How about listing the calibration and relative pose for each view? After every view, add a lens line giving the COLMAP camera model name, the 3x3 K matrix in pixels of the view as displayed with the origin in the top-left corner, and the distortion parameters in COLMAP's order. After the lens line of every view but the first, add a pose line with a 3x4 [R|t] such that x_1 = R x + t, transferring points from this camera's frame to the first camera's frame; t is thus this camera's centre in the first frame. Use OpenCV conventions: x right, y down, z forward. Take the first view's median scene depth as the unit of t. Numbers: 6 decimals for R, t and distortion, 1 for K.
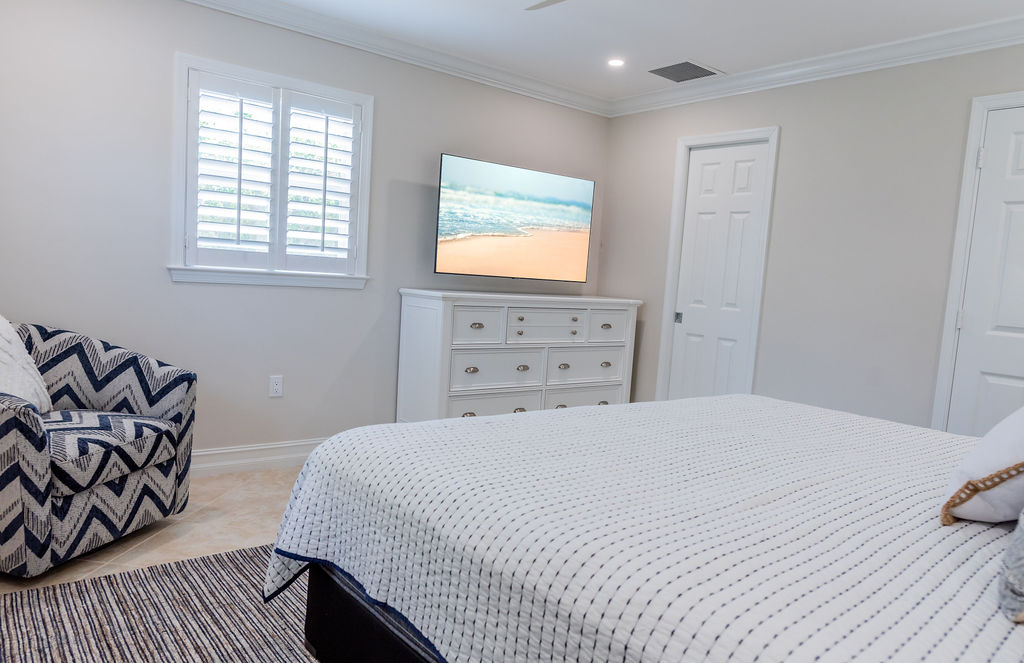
lens RADIAL K [[719.1, 0, 512.0], [0, 719.1, 331.5], [0, 0, 1]] dist [0.032641, 0.000341]
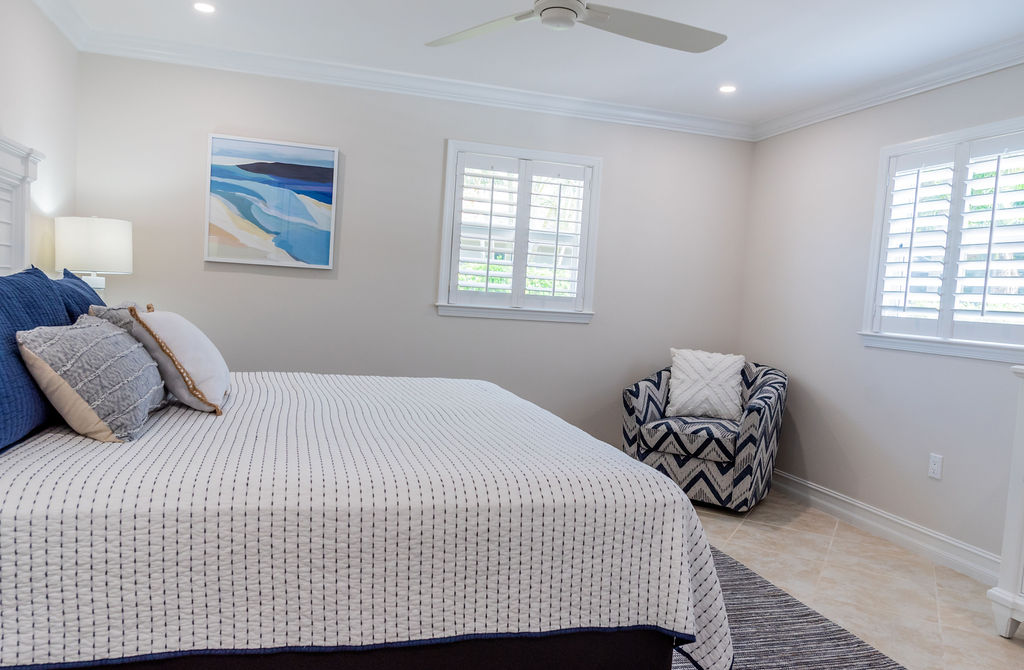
lens RADIAL K [[727.0, 0, 516.7], [0, 727.0, 347.6], [0, 0, 1]] dist [-0.001977, -0.000700]
pose [[-0.354537, -0.014350, -0.934932, 0.755615], [-0.161617, 0.985774, 0.046157, -0.029621], [0.920969, 0.167465, -0.351813, 0.860739]]
